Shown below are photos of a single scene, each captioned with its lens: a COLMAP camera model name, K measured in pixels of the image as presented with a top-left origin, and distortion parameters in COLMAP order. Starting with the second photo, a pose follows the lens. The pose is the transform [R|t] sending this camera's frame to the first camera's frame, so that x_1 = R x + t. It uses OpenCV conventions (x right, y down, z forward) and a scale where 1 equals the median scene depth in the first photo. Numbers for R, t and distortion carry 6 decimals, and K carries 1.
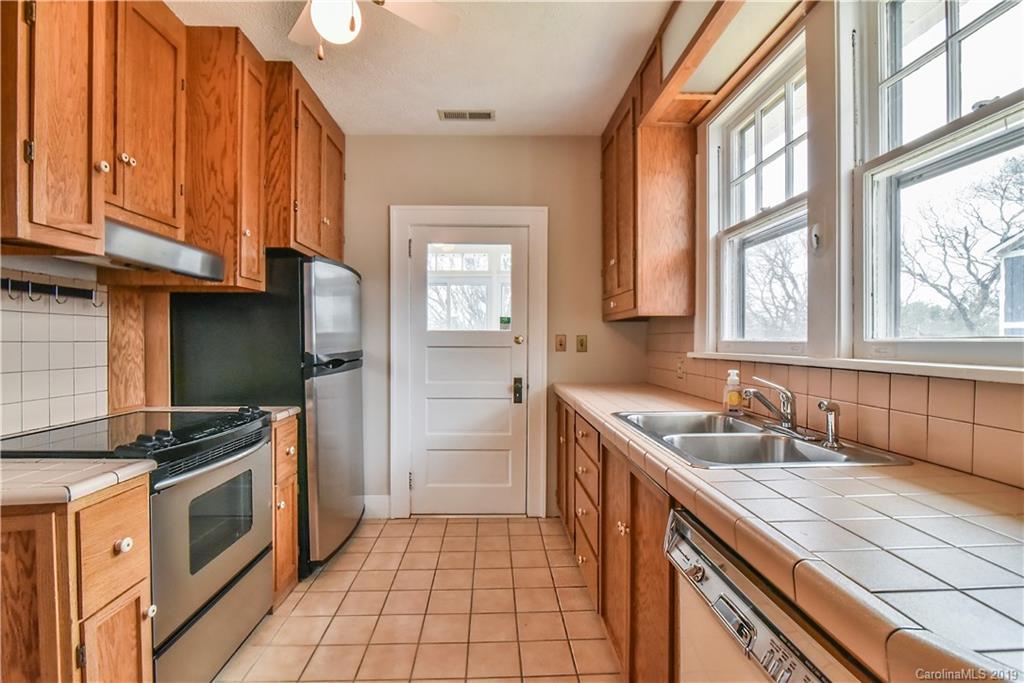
lens RADIAL K [[479.5, 0, 512.0], [0, 479.5, 341.5], [0, 0, 1]] dist [-0.015858, 0.000601]
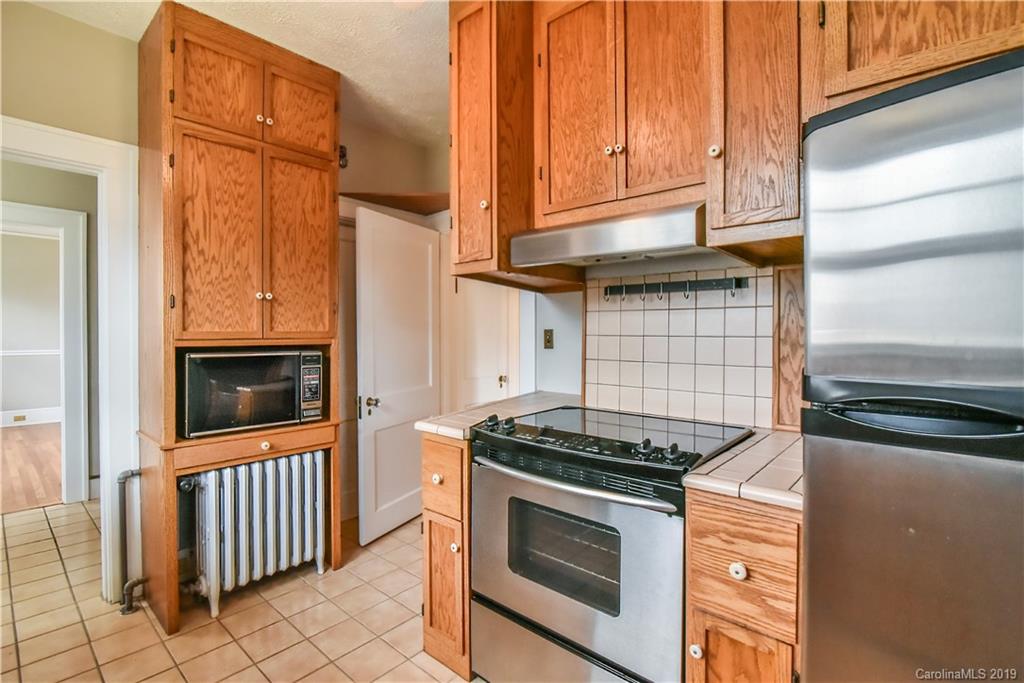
lens RADIAL K [[482.1, 0, 508.8], [0, 482.1, 347.3], [0, 0, 1]] dist [-0.022388, 0.000527]
pose [[-0.642567, 0.008500, -0.766182, 0.063315], [-0.010151, 0.999756, 0.019604, 0.005650], [0.766162, 0.020374, -0.642324, 1.125808]]
